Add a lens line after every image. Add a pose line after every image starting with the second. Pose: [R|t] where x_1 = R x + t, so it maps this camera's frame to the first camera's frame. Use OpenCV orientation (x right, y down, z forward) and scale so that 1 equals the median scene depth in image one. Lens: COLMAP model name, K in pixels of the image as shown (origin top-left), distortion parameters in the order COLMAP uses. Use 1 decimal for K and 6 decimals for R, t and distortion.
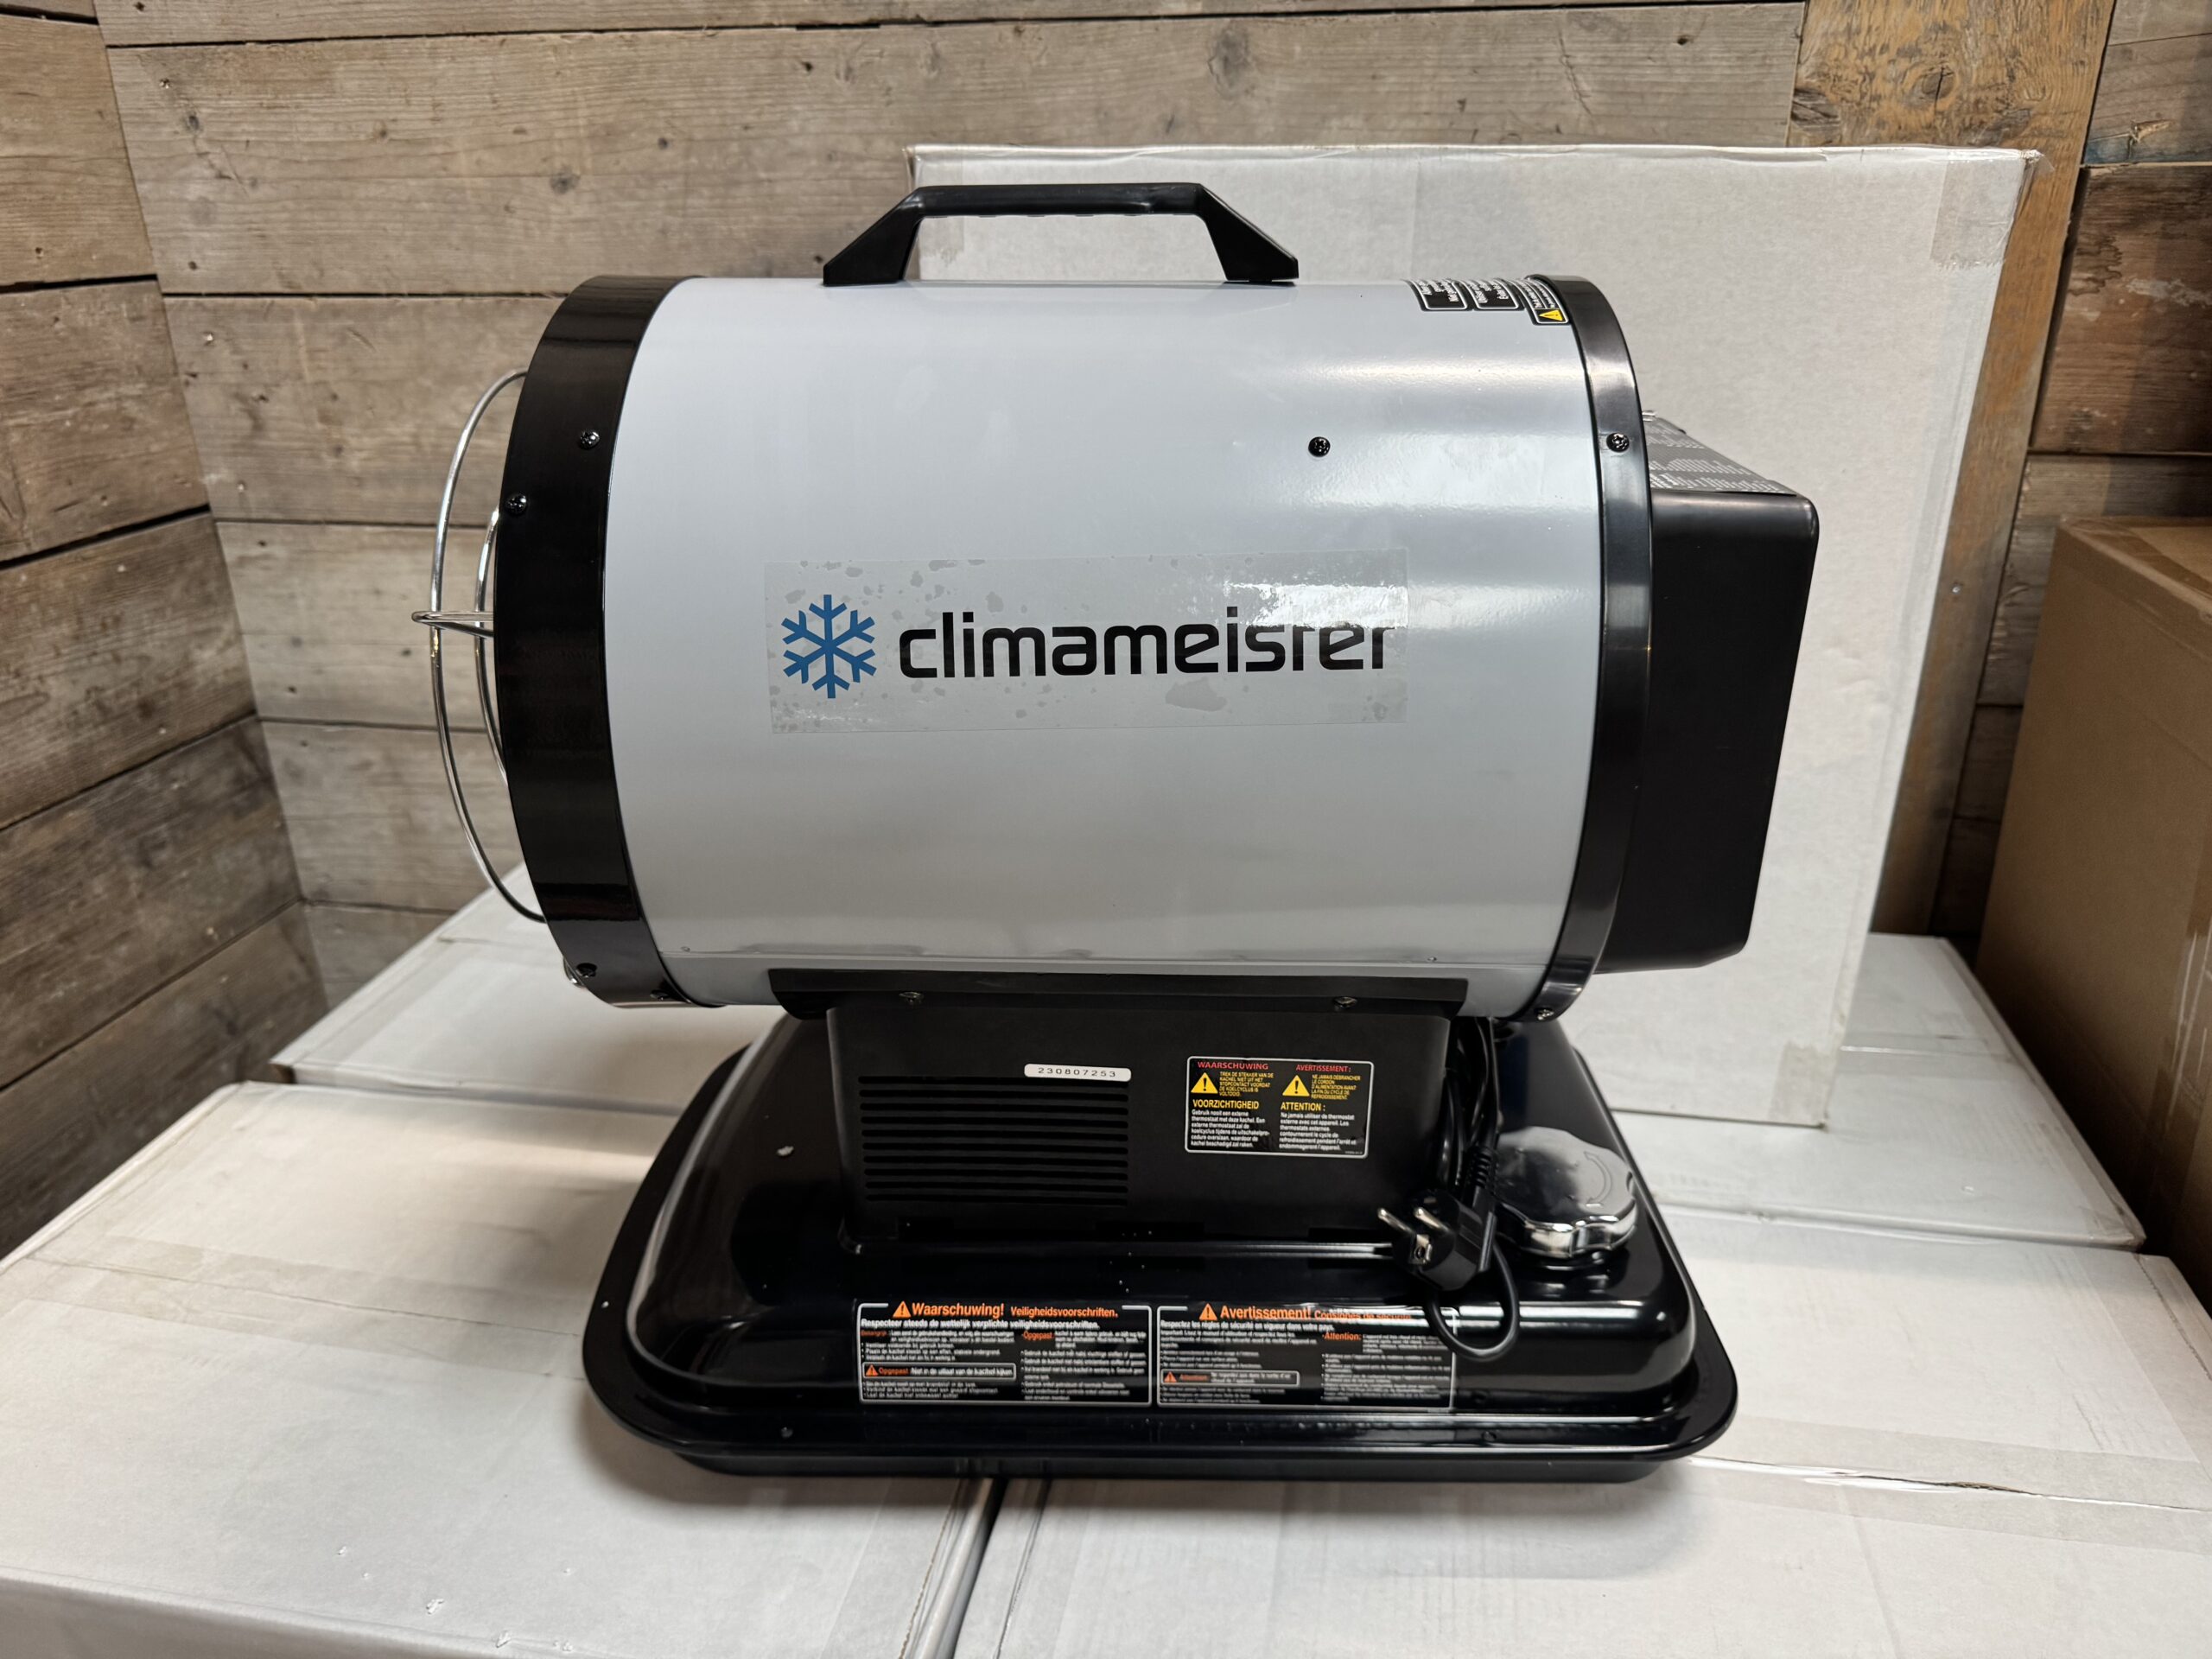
lens RADIAL K [[1565.4, 0, 1096.4], [0, 1565.4, 836.8], [0, 0, 1]] dist [0.006509, -0.010842]
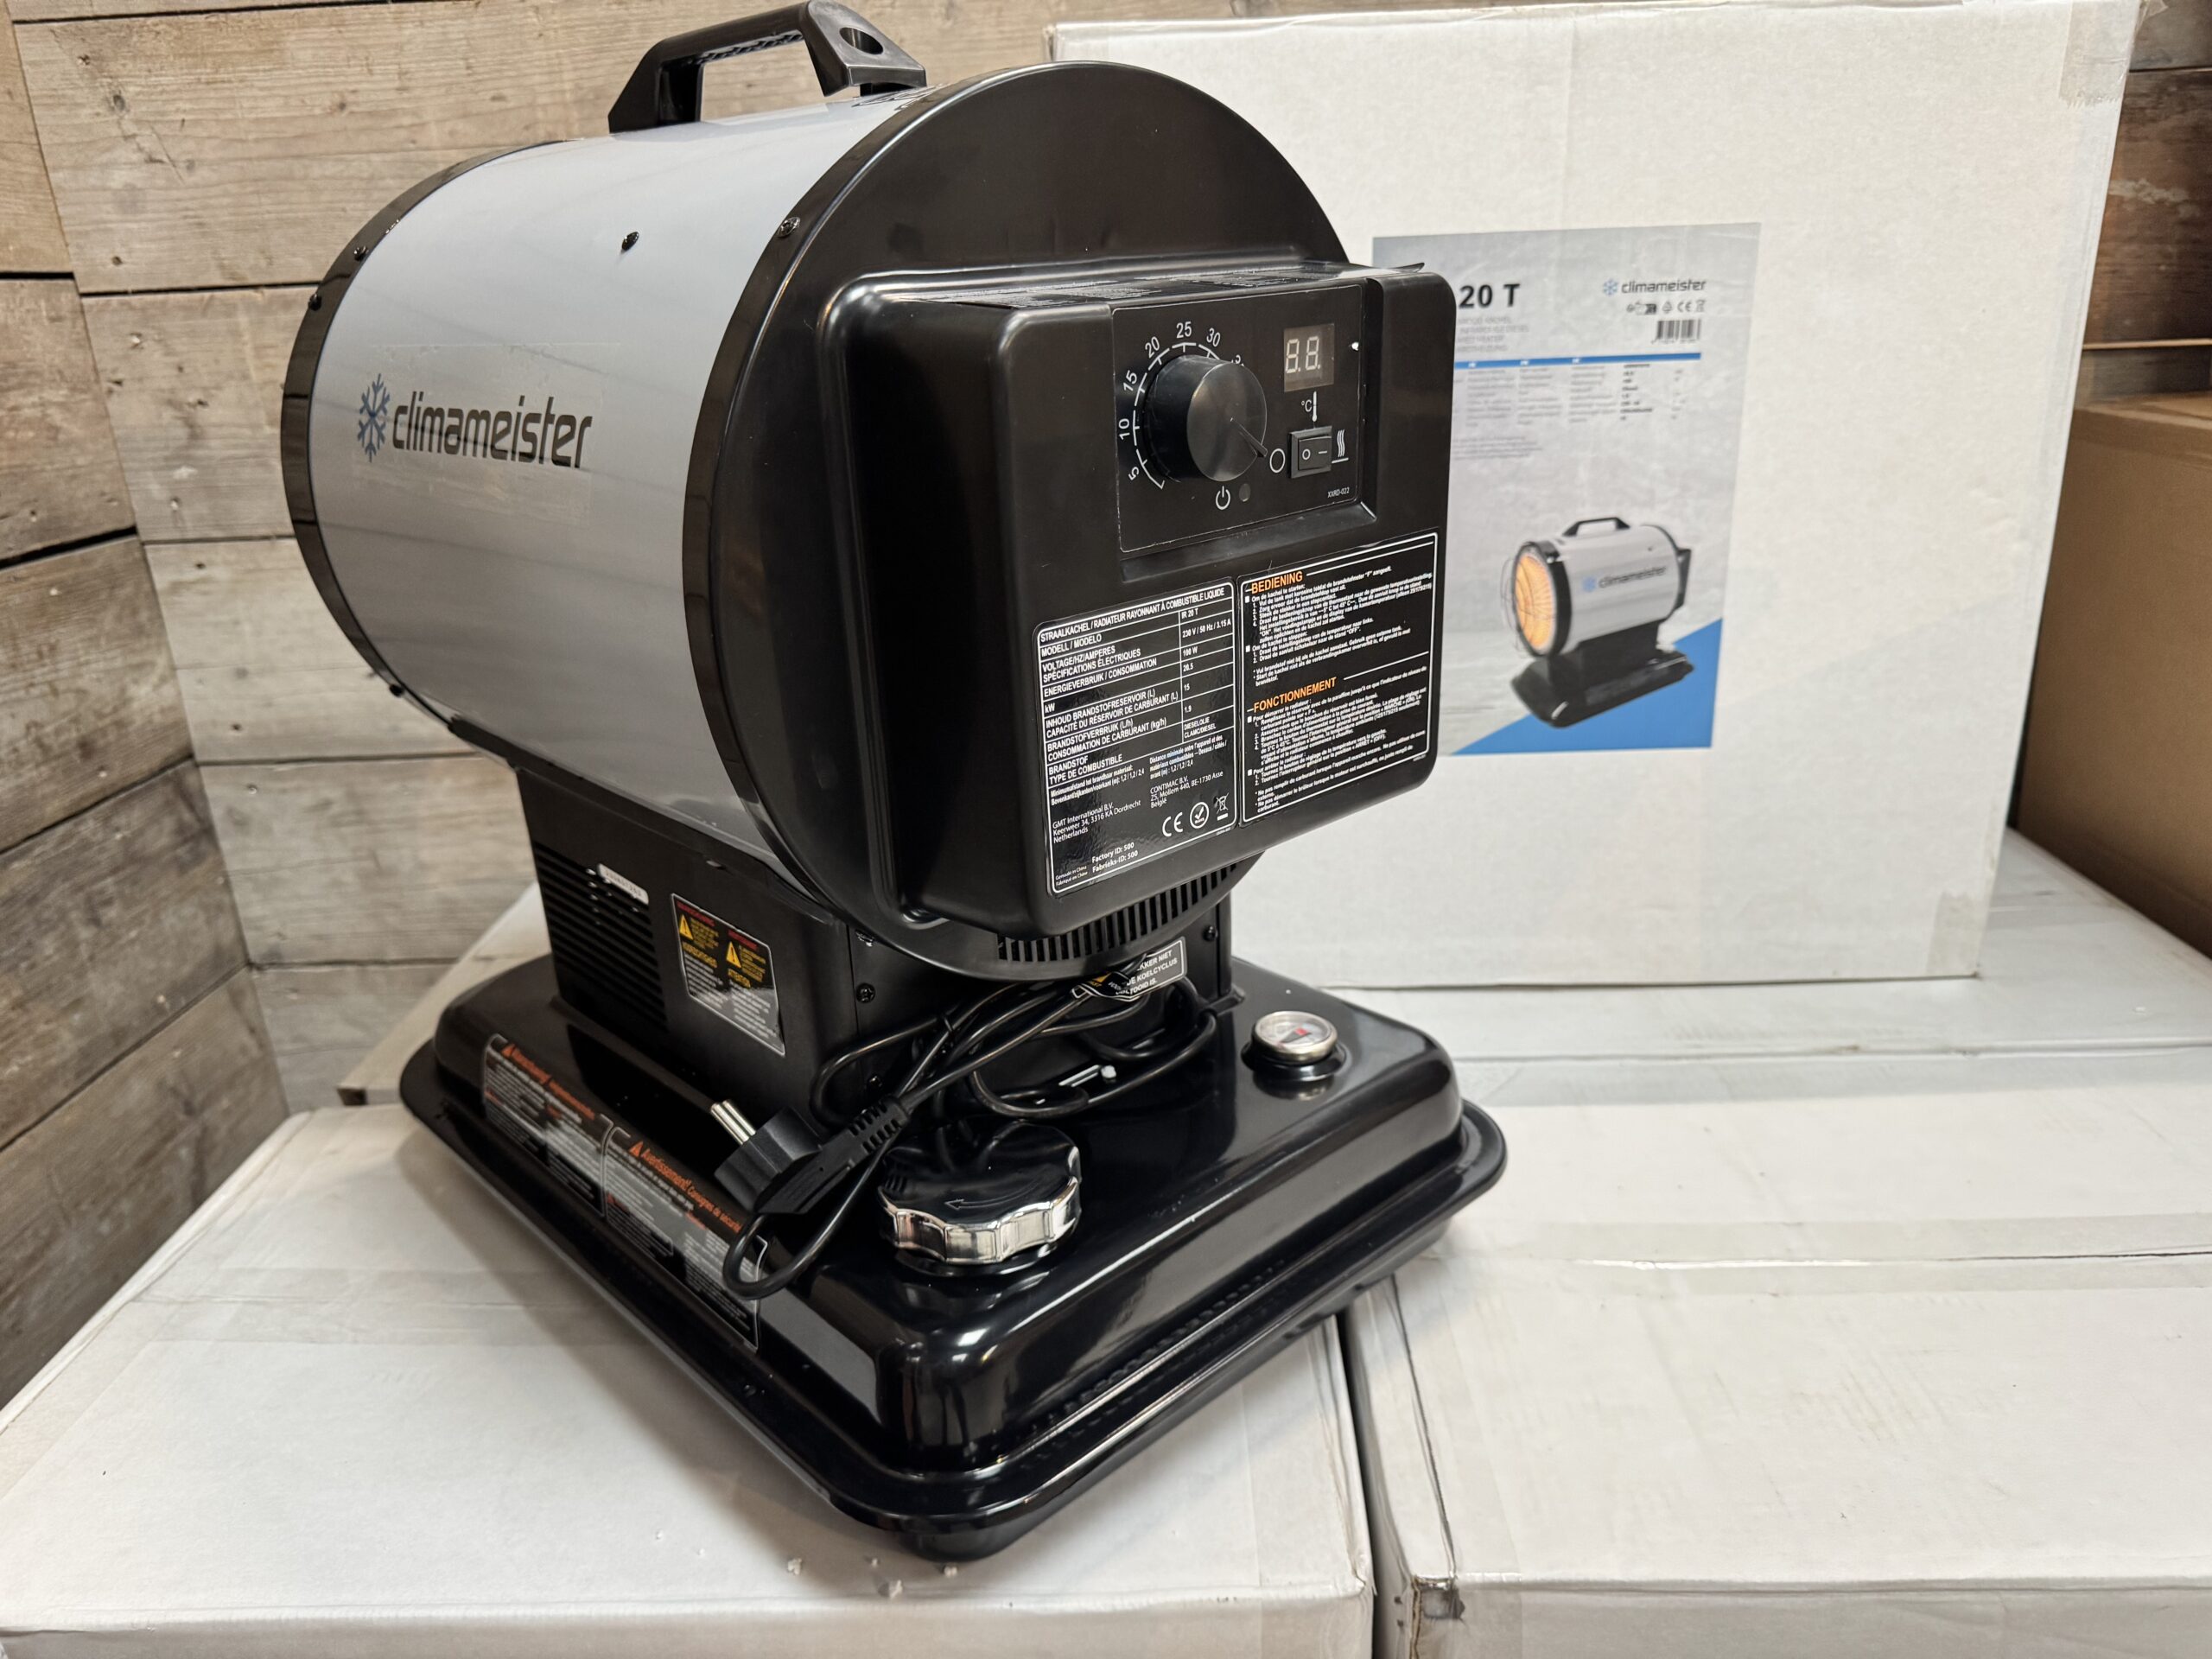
lens RADIAL K [[1565.4, 0, 1096.4], [0, 1565.4, 836.8], [0, 0, 1]] dist [0.006509, -0.010842]
pose [[0.987547, -0.083375, 0.133412, -0.169828], [0.090891, 0.994540, -0.051264, 0.070570], [-0.128409, 0.062752, 0.989734, 0.046814]]
